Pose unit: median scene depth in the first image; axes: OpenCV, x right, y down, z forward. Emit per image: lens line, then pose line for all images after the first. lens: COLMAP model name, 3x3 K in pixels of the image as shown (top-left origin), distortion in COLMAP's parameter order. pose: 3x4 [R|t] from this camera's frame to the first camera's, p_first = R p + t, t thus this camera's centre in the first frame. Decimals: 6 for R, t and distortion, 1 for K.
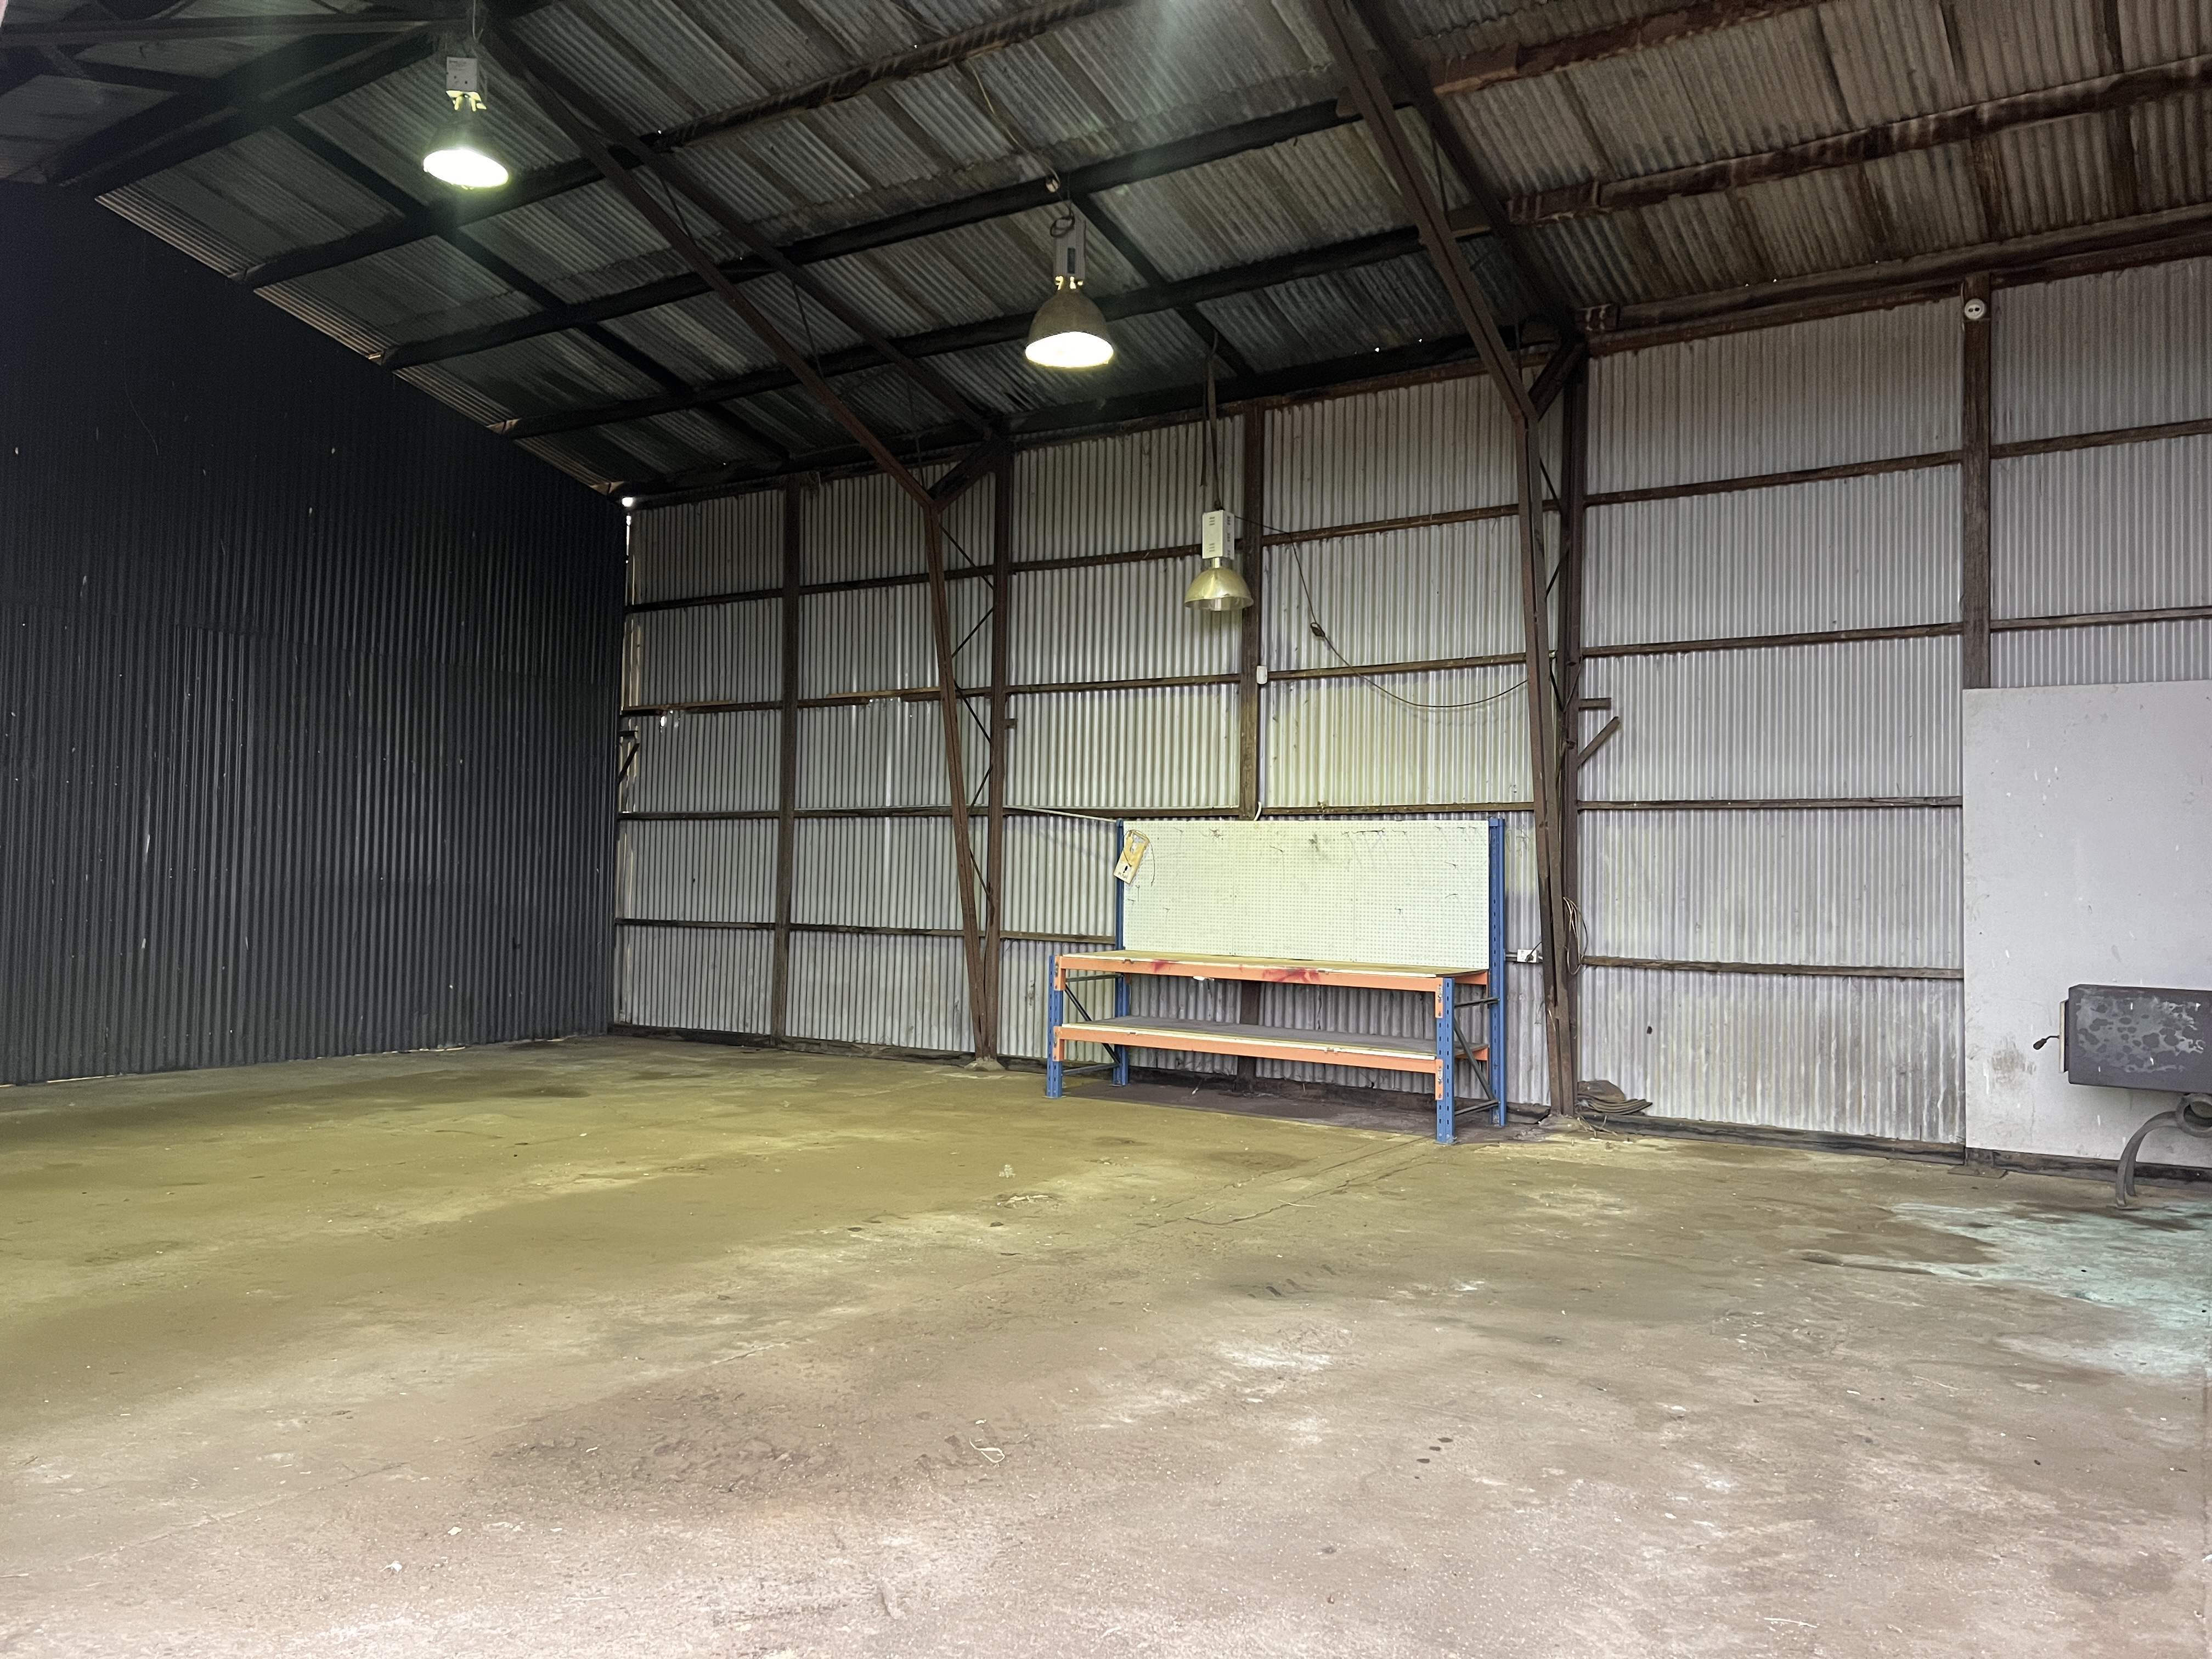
lens RADIAL K [[1641.1, 0, 1096.6], [0, 1641.1, 824.6], [0, 0, 1]] dist [0.047112, -0.062404]
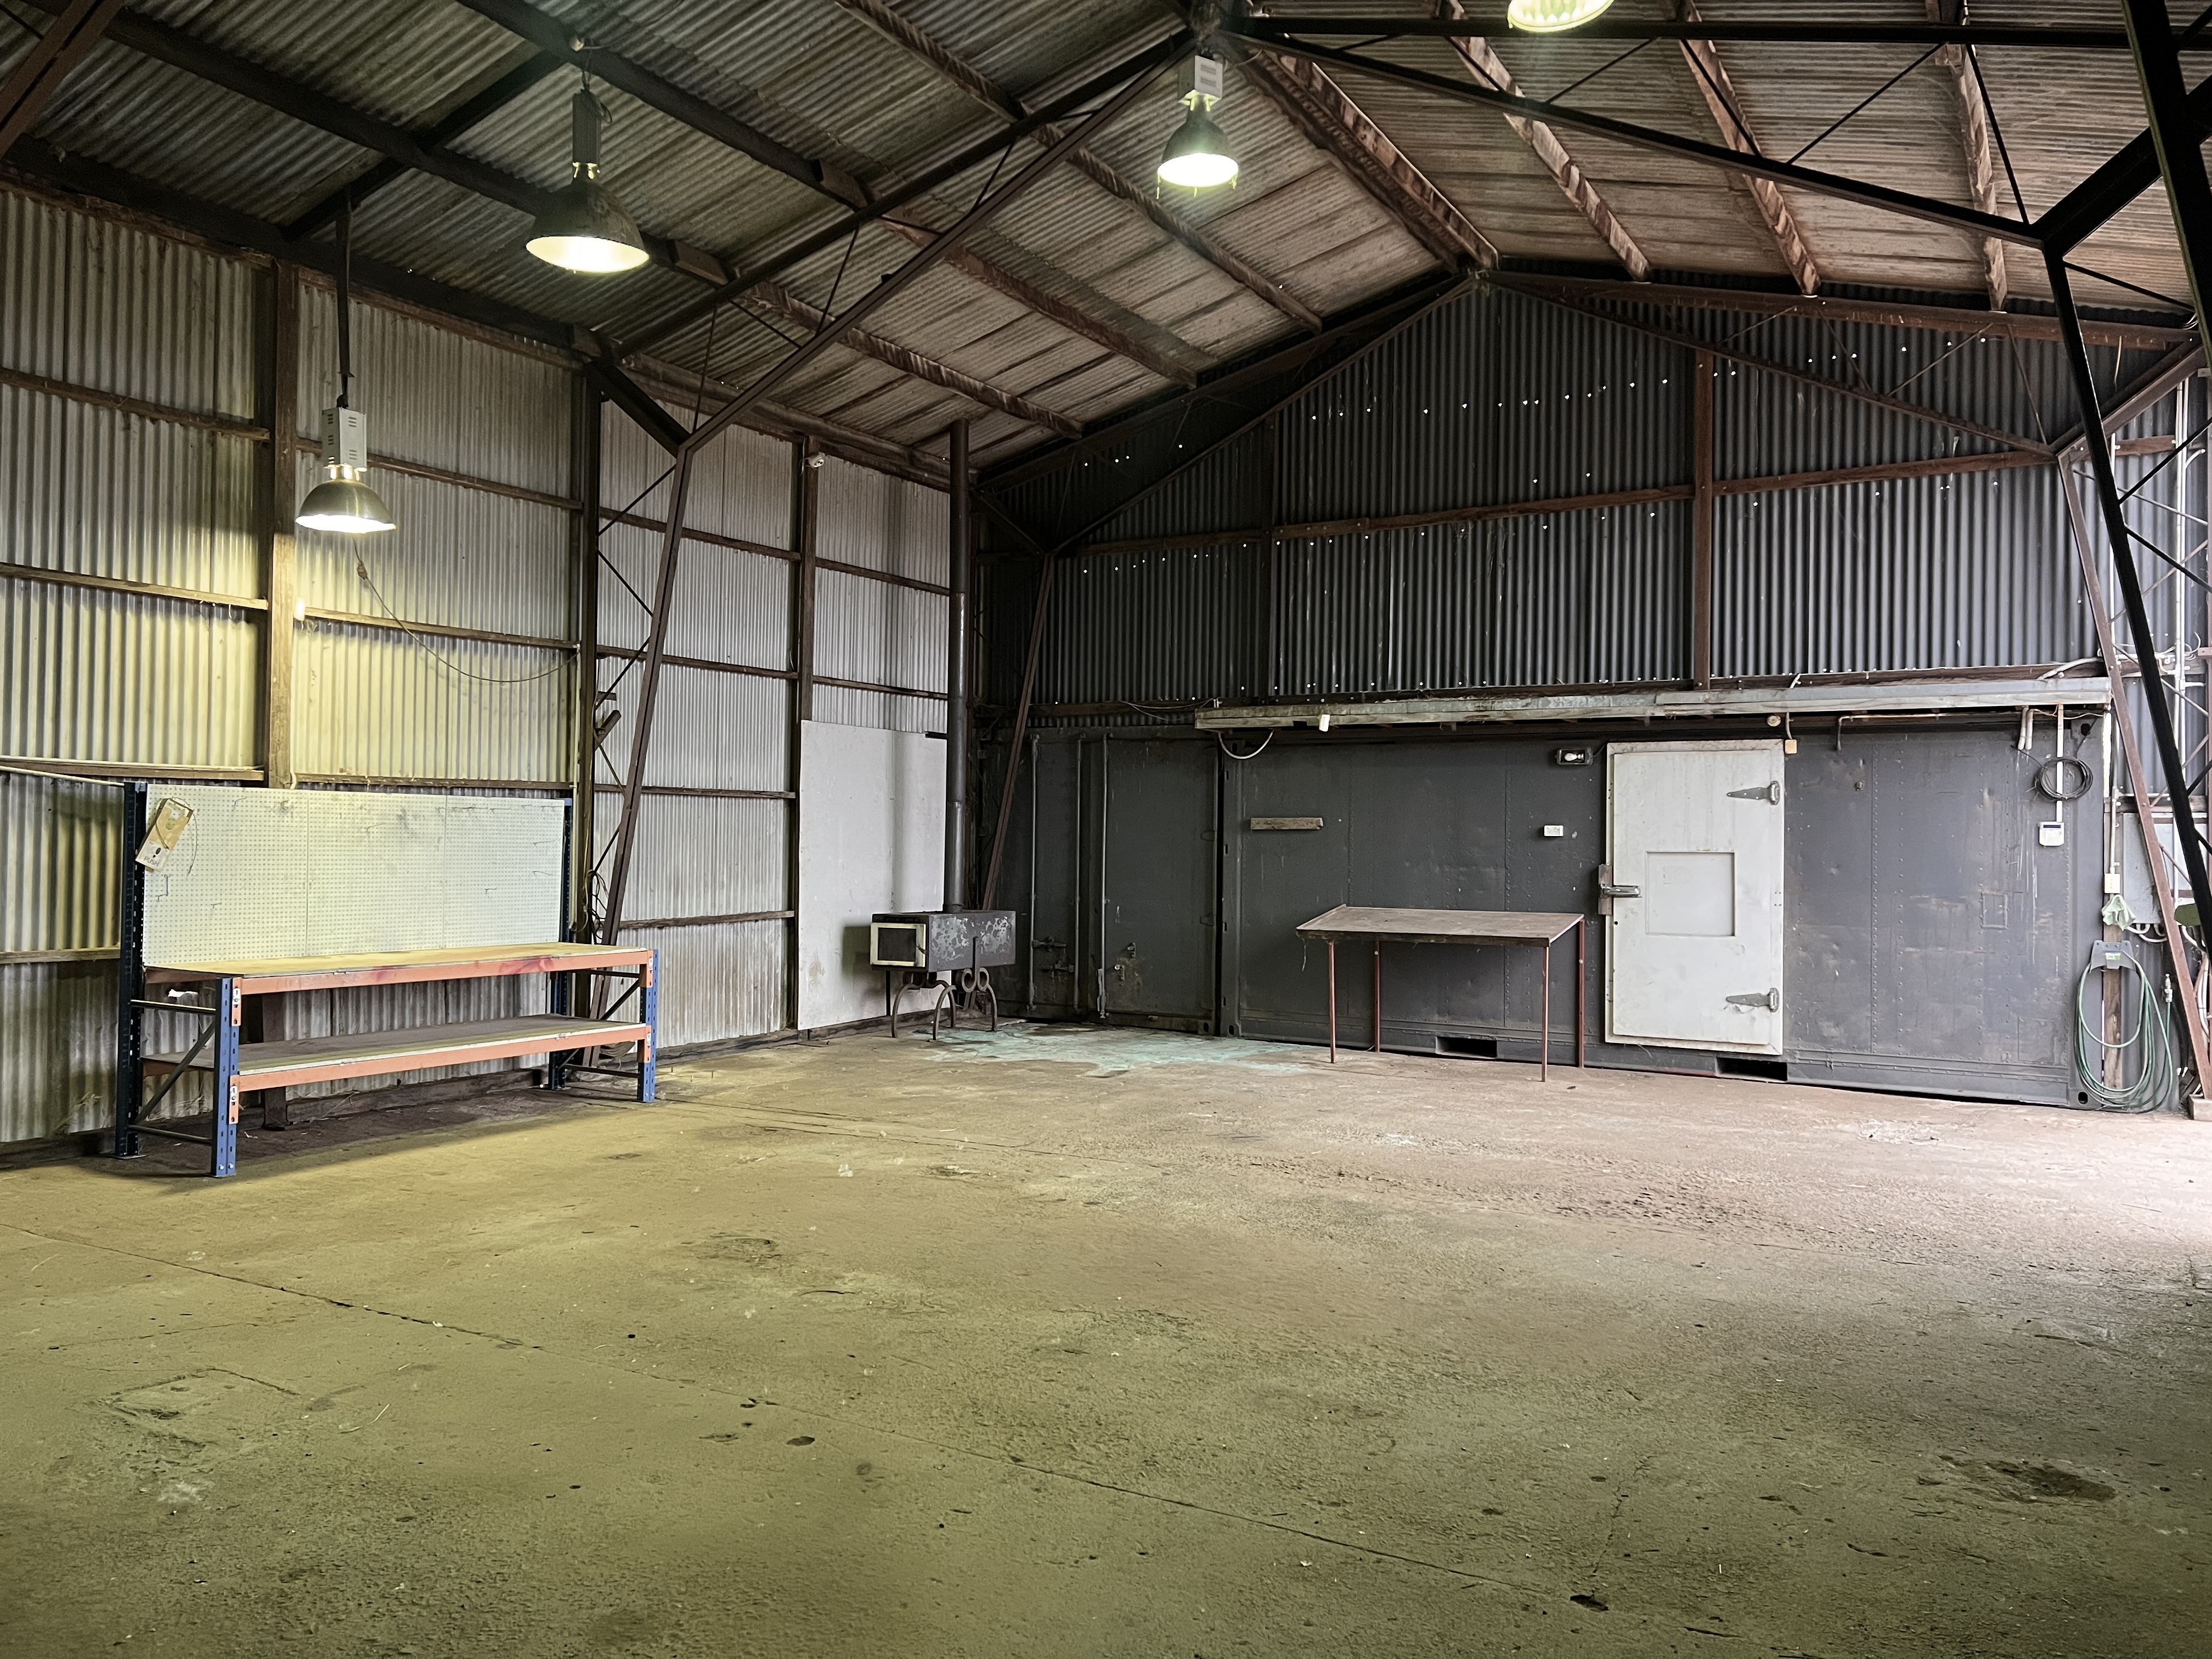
lens RADIAL K [[1641.1, 0, 1096.6], [0, 1641.1, 824.6], [0, 0, 1]] dist [0.047112, -0.062404]
pose [[-0.066770, -0.008702, 0.997730, -0.784004], [-0.044869, 0.998977, 0.005711, -0.007768], [-0.996759, -0.044386, -0.067092, 0.692686]]
